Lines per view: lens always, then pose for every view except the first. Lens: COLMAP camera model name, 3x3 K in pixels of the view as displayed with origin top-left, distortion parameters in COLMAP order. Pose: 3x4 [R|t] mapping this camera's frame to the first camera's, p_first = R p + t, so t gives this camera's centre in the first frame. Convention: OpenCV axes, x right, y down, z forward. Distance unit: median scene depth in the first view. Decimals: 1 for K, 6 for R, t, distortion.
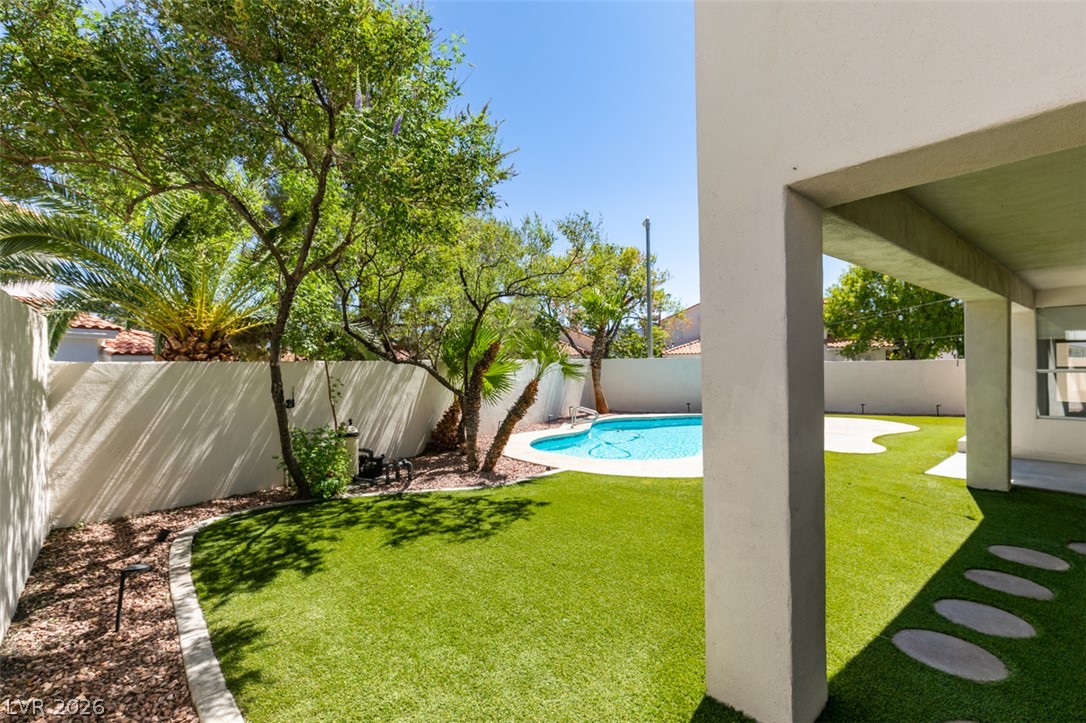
lens RADIAL K [[487.1, 0, 542.2], [0, 487.1, 364.9], [0, 0, 1]] dist [-0.001184, -0.000894]
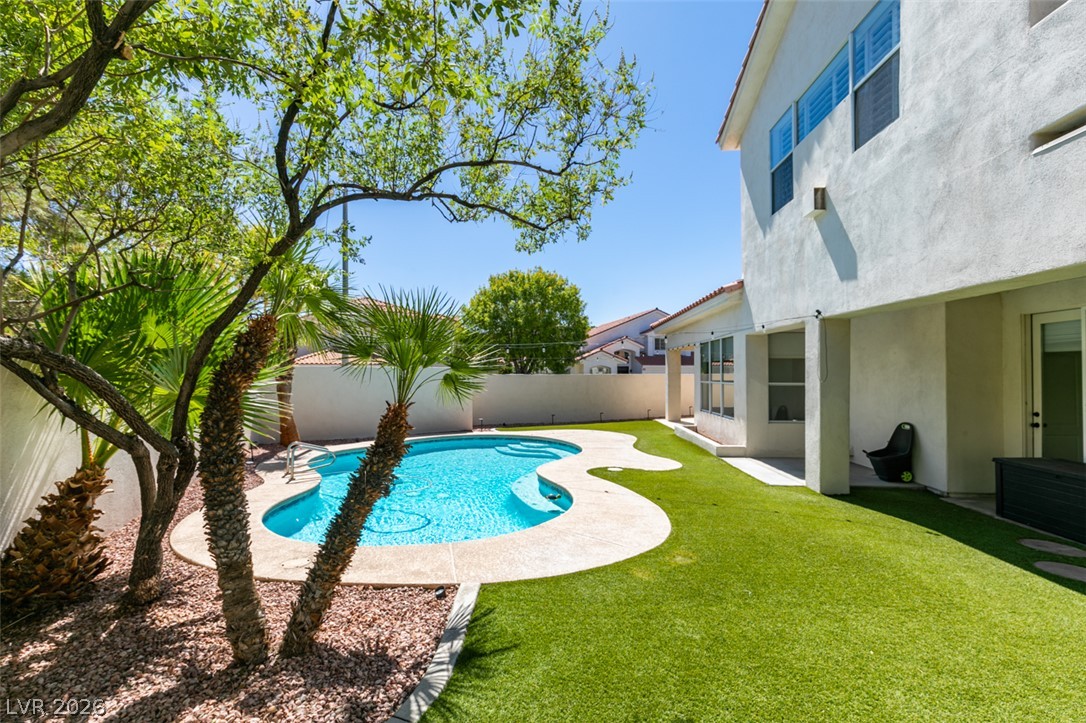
lens RADIAL K [[487.1, 0, 542.2], [0, 487.1, 364.9], [0, 0, 1]] dist [-0.001184, -0.000894]
pose [[0.691643, 0.028549, 0.721675, -0.208549], [-0.008884, 0.999479, -0.031025, 0.005956], [-0.722185, 0.015047, 0.691536, 0.479371]]
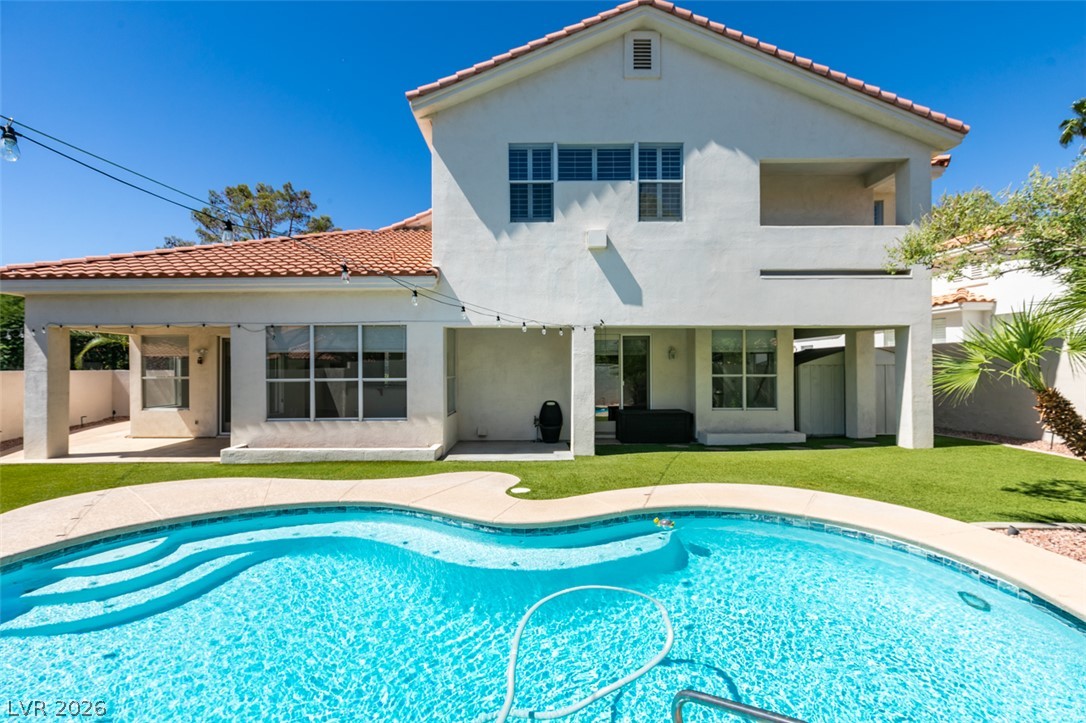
lens RADIAL K [[487.1, 0, 542.2], [0, 487.1, 364.9], [0, 0, 1]] dist [-0.001184, -0.000894]
pose [[-0.741590, 0.022110, 0.670489, -0.025755], [0.019304, 0.999746, -0.011616, -0.000651], [-0.670576, 0.004328, -0.741828, 1.265900]]
